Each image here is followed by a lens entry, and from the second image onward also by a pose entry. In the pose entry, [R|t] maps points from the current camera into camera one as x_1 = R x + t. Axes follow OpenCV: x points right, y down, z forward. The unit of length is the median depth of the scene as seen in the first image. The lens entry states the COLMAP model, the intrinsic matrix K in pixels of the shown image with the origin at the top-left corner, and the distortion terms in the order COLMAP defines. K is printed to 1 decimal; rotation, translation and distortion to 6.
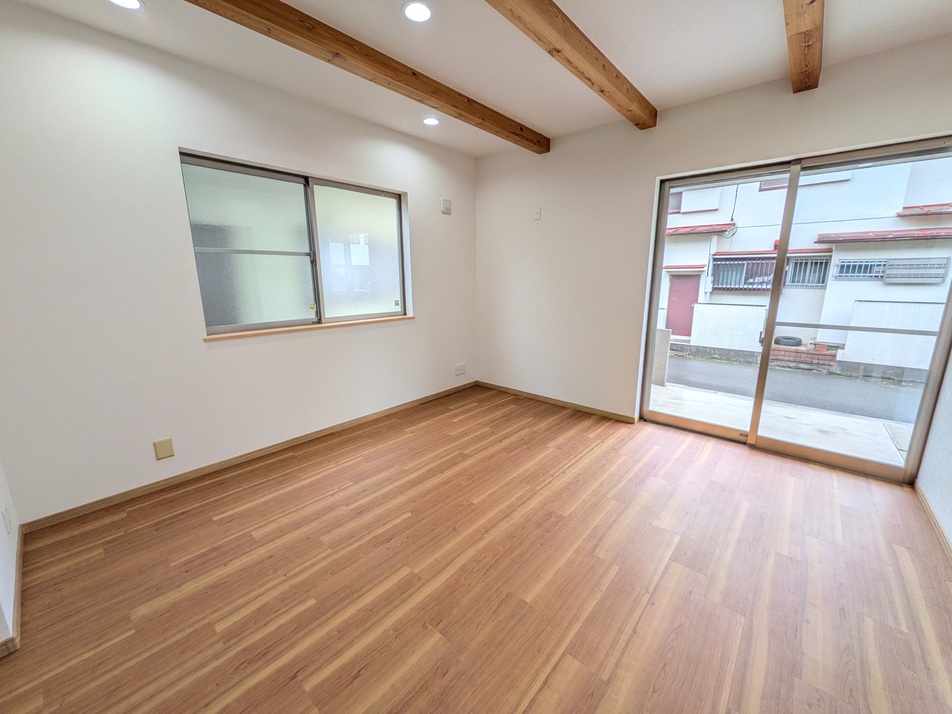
lens RADIAL K [[378.0, 0, 478.3], [0, 378.0, 357.9], [0, 0, 1]] dist [-0.001992, 0.000480]
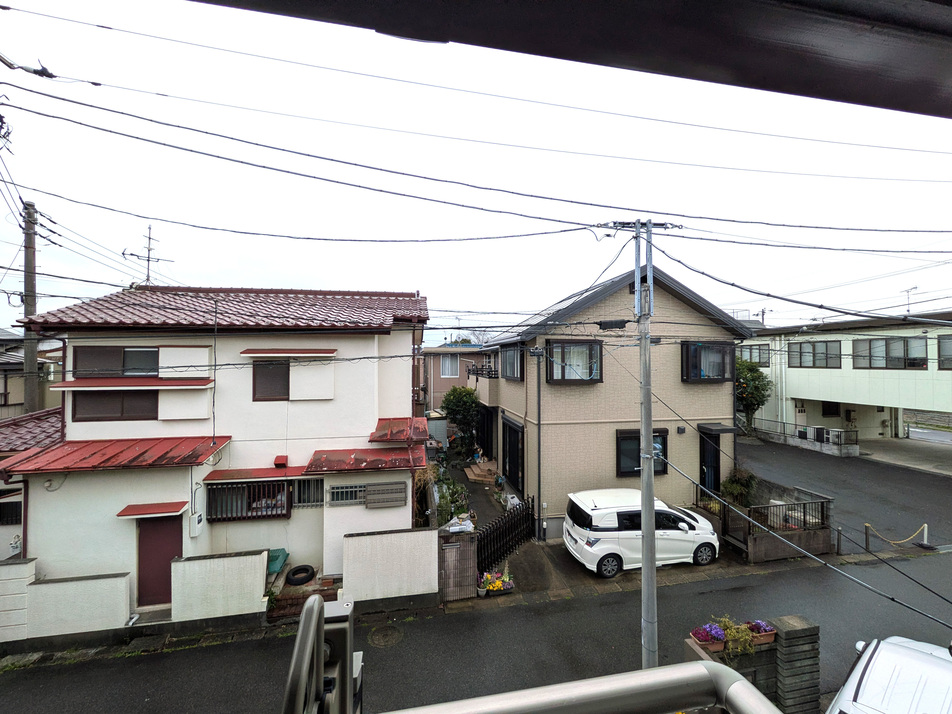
lens RADIAL K [[378.0, 0, 477.2], [0, 378.0, 357.6], [0, 0, 1]] dist [-0.001992, 0.000480]
pose [[0.619258, 0.016037, 0.785024, 0.386219], [0.173341, 0.972332, -0.156602, -0.312553], [-0.765815, 0.233053, 0.599344, 0.074212]]
